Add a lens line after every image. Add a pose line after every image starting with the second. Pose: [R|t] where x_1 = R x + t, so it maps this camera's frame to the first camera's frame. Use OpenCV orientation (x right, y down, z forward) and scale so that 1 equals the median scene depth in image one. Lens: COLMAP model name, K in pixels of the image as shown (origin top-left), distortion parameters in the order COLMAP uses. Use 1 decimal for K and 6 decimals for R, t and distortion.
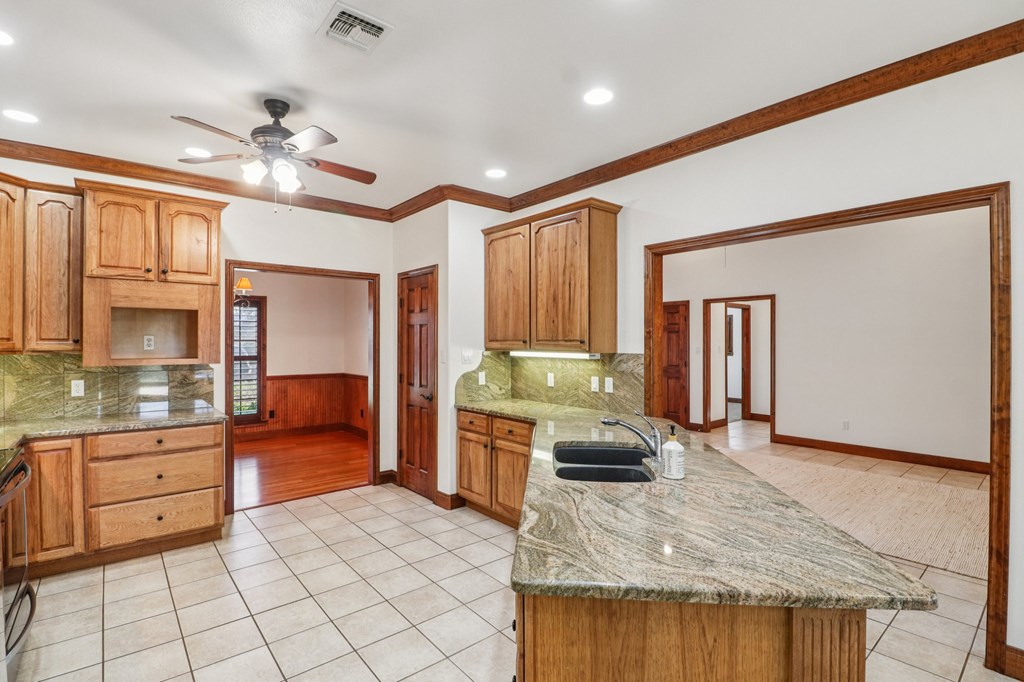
lens RADIAL K [[478.2, 0, 510.0], [0, 478.2, 339.7], [0, 0, 1]] dist [-0.007721, -0.002287]
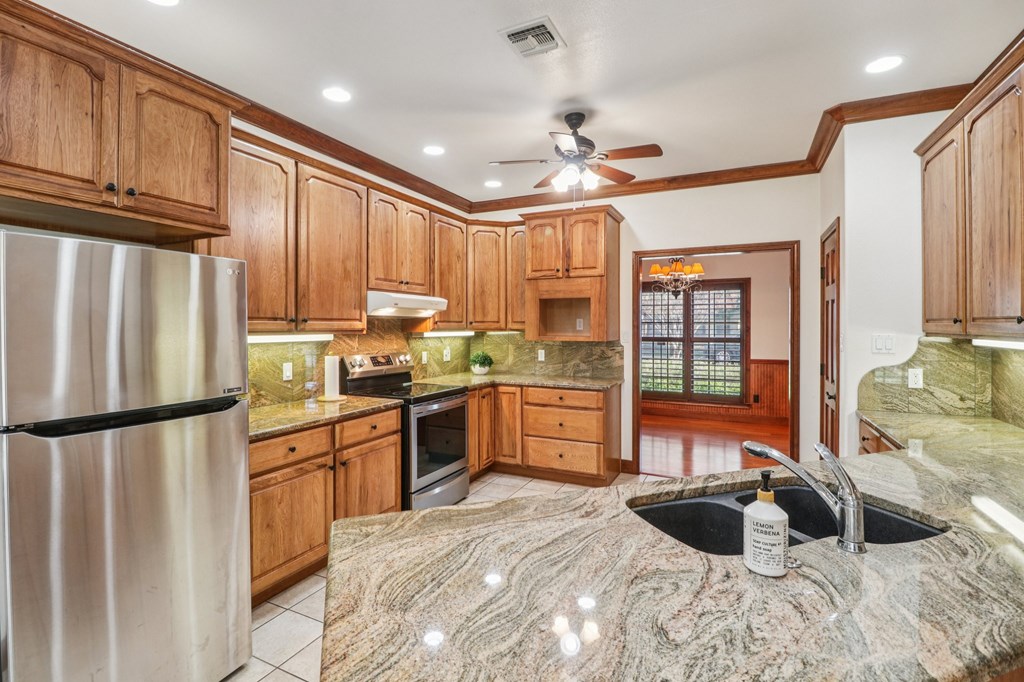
lens RADIAL K [[478.2, 0, 495.1], [0, 478.2, 327.2], [0, 0, 1]] dist [-0.007721, -0.002287]
pose [[0.405574, 0.003647, -0.914055, 0.403611], [0.004119, 0.999975, 0.005817, 0.006672], [0.914053, -0.006124, 0.405549, 0.288407]]
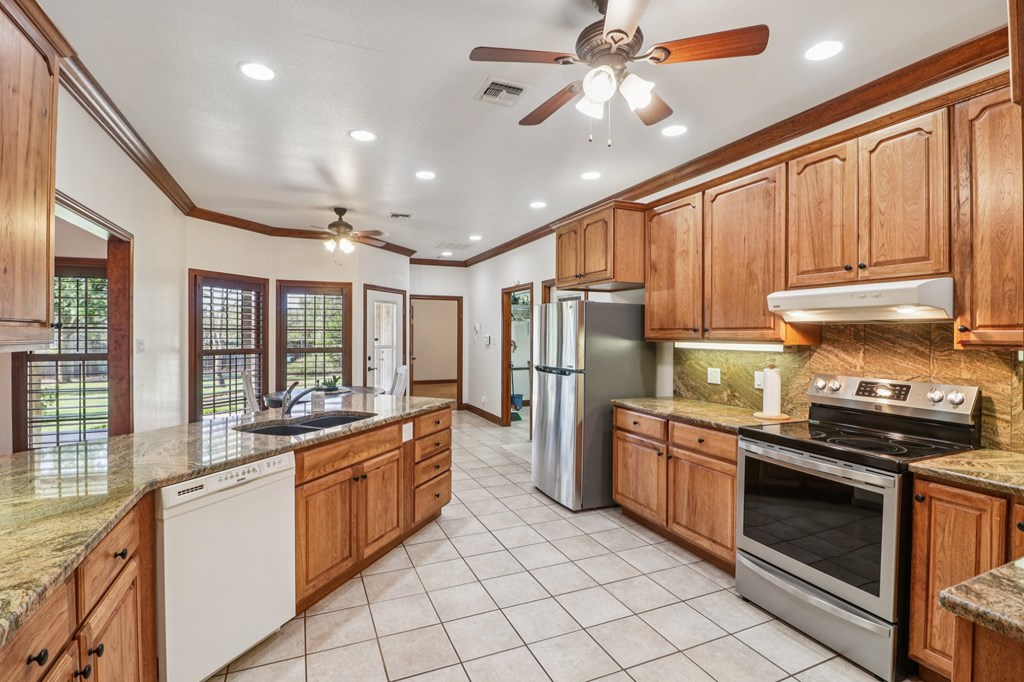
lens RADIAL K [[478.2, 0, 510.1], [0, 478.2, 338.6], [0, 0, 1]] dist [-0.007721, -0.002287]
pose [[-0.965362, -0.005402, 0.260860, -0.478042], [-0.004421, 0.999981, 0.004348, 0.013229], [-0.260878, 0.003045, -0.965367, 1.469001]]
